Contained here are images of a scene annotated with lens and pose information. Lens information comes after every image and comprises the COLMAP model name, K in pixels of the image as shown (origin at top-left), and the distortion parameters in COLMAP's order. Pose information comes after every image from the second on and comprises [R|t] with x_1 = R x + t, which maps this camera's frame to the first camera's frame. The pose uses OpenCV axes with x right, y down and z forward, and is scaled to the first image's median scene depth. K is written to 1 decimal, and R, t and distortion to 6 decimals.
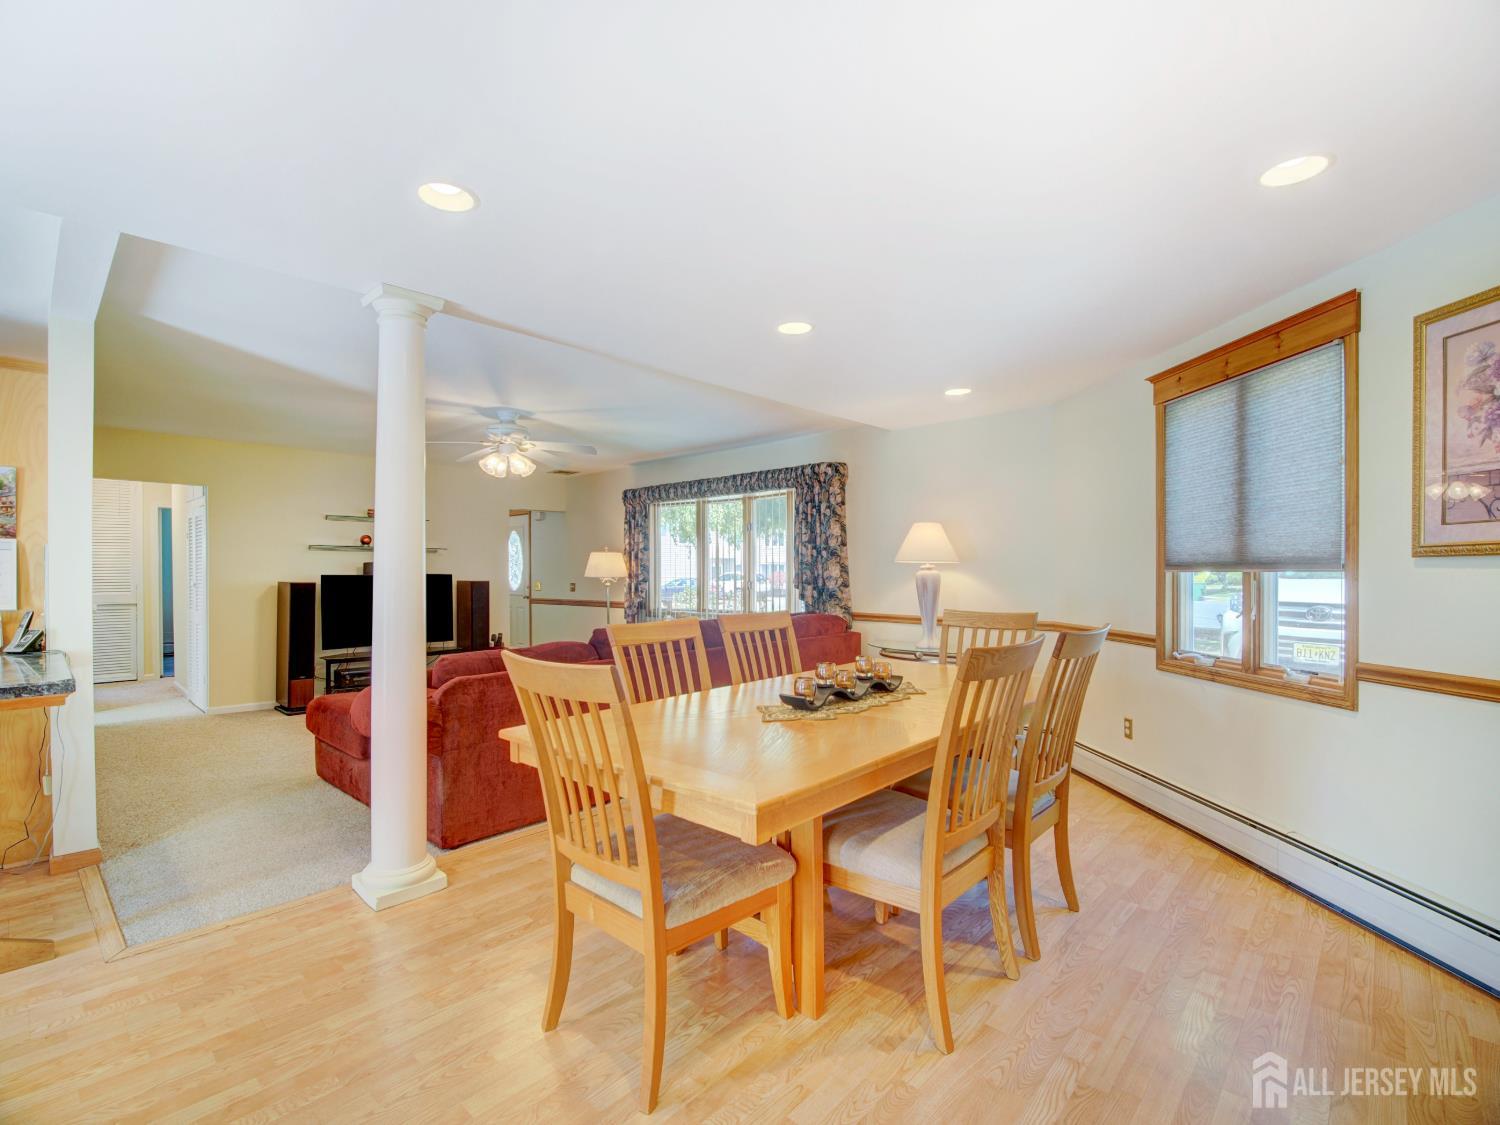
lens RADIAL K [[697.3, 0, 749.4], [0, 697.3, 565.5], [0, 0, 1]] dist [-0.018620, -0.000590]
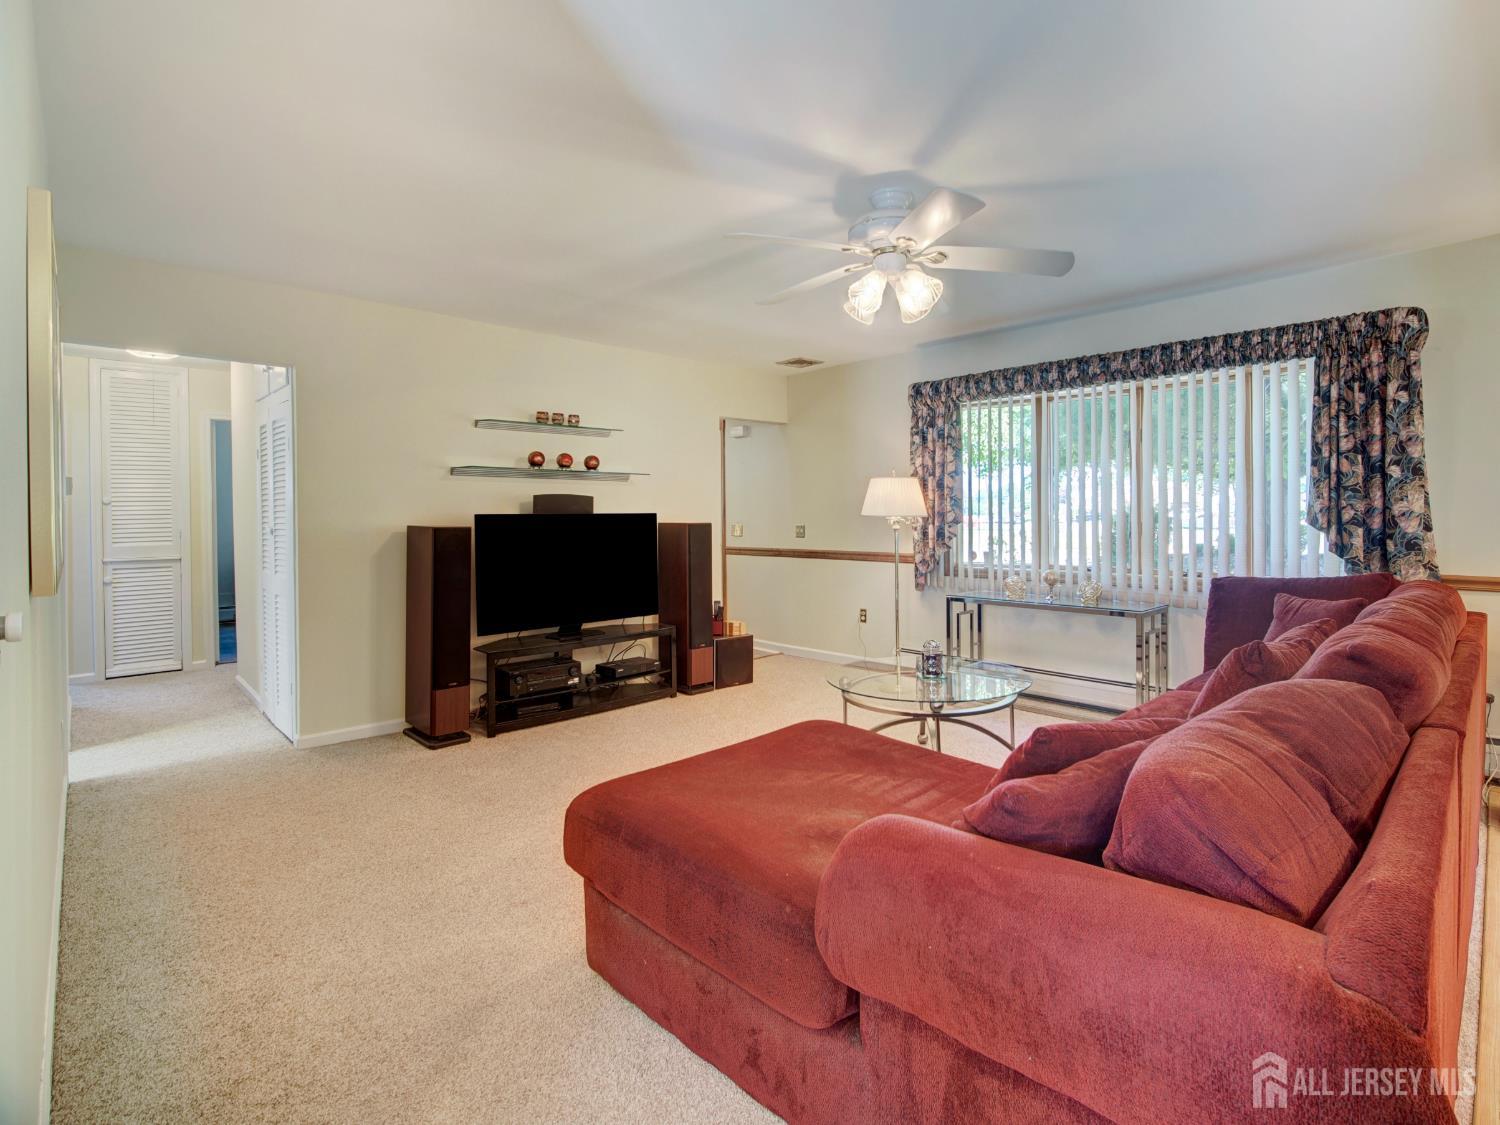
lens RADIAL K [[735.8, 0, 800.0], [0, 735.8, 512.5], [0, 0, 1]] dist [-0.020477, -0.000835]
pose [[0.999738, -0.004845, -0.022383, -0.315683], [0.005029, 0.999954, 0.008134, 0.008055], [0.022342, -0.008245, 0.999716, 0.355977]]
